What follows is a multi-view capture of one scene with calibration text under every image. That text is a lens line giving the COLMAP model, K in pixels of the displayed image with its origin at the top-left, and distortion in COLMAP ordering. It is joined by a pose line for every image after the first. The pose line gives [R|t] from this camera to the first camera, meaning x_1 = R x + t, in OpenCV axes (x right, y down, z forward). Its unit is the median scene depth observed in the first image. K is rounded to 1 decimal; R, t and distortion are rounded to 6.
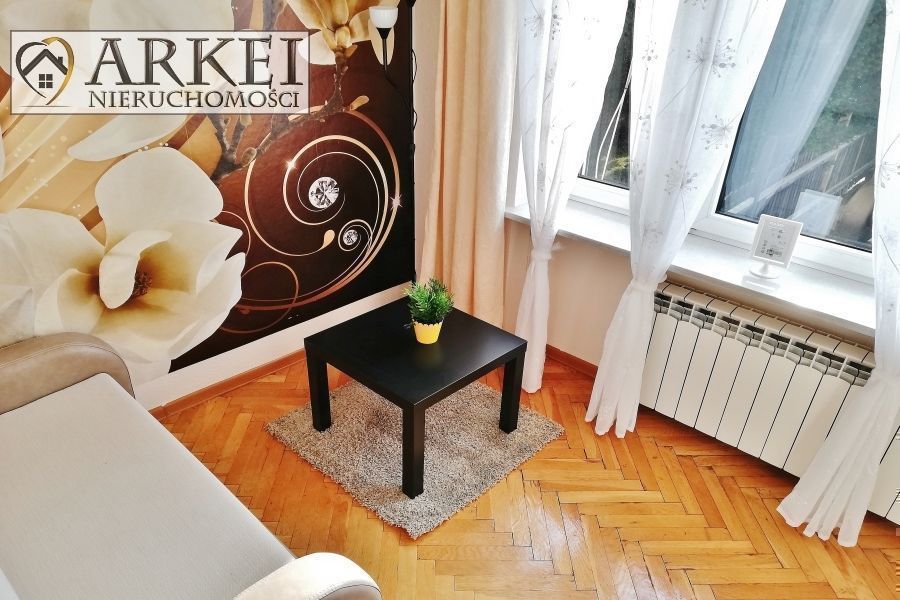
lens RADIAL K [[661.2, 0, 444.0], [0, 661.2, 385.6], [0, 0, 1]] dist [0.054338, -0.064565]
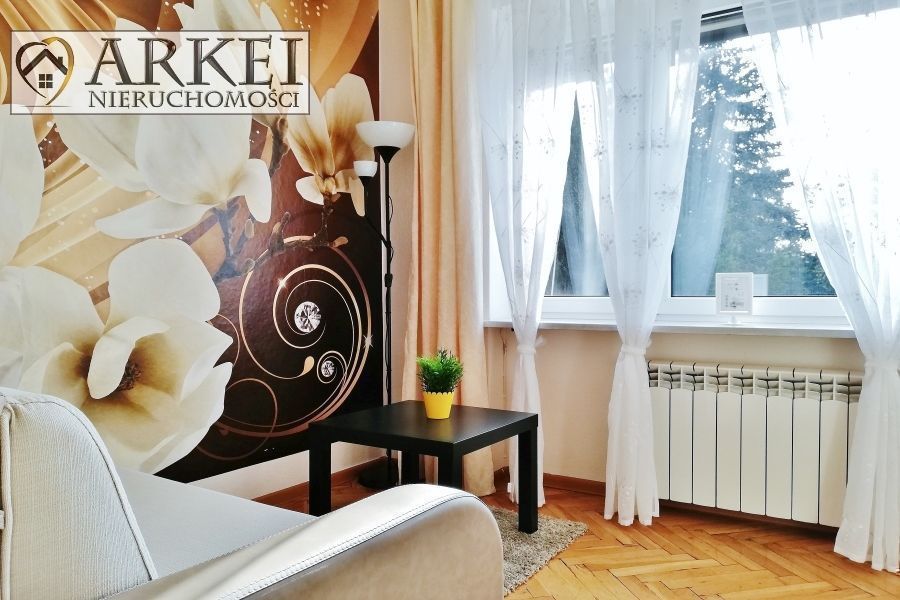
lens RADIAL K [[694.7, 0, 450.0], [0, 694.7, 300.0], [0, 0, 1]] dist [0.044803, -0.085160]
pose [[0.978650, -0.046319, 0.200245, -0.190910], [0.148017, 0.834786, -0.530305, 0.306289], [-0.142598, 0.548623, 0.823819, 0.077923]]
